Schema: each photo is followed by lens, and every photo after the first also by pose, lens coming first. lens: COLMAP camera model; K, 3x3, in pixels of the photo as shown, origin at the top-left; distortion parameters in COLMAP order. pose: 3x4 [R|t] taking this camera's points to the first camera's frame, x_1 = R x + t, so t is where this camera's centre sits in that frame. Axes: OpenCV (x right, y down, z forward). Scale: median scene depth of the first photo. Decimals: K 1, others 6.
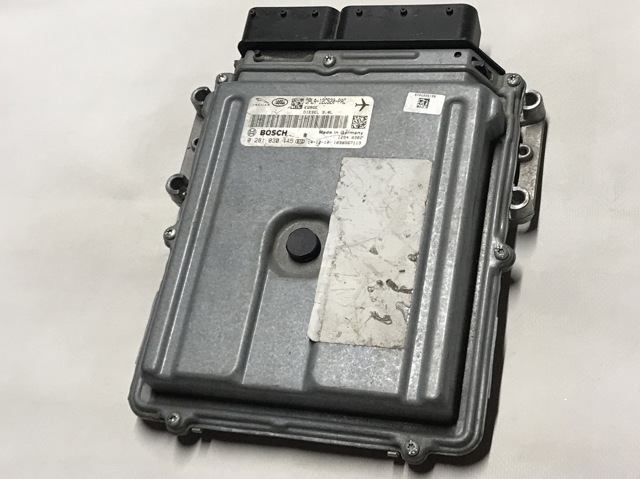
lens RADIAL K [[1038.2, 0, 317.5], [0, 1038.2, 238.2], [0, 0, 1]] dist [0.153951, 0.000000]
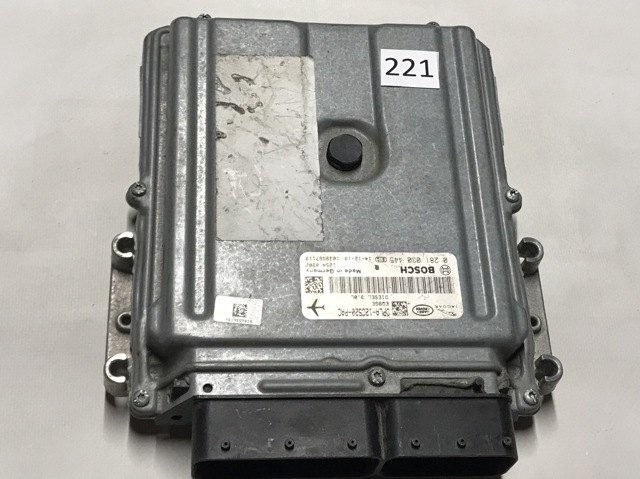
lens RADIAL K [[1038.2, 0, 315.5], [0, 1038.2, 238.4], [0, 0, 1]] dist [0.153951, 0.000000]
pose [[-0.962570, 0.269512, 0.028672, 0.005506], [-0.136487, -0.573409, 0.807820, -0.750381], [0.234158, 0.773670, 0.588731, 0.480942]]
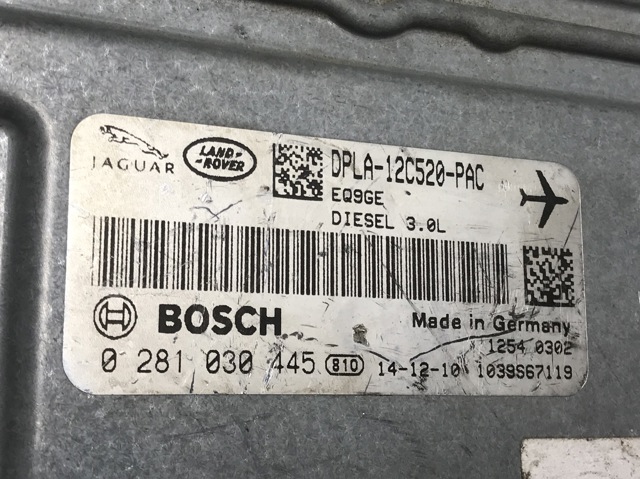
lens RADIAL K [[1038.2, 0, 318.2], [0, 1038.2, 240.0], [0, 0, 1]] dist [0.153951, 0.000000]
pose [[0.775248, -0.078773, 0.626726, -0.164785], [-0.131979, 0.950094, 0.282673, -0.184355], [-0.617715, -0.301856, 0.726162, 0.841239]]
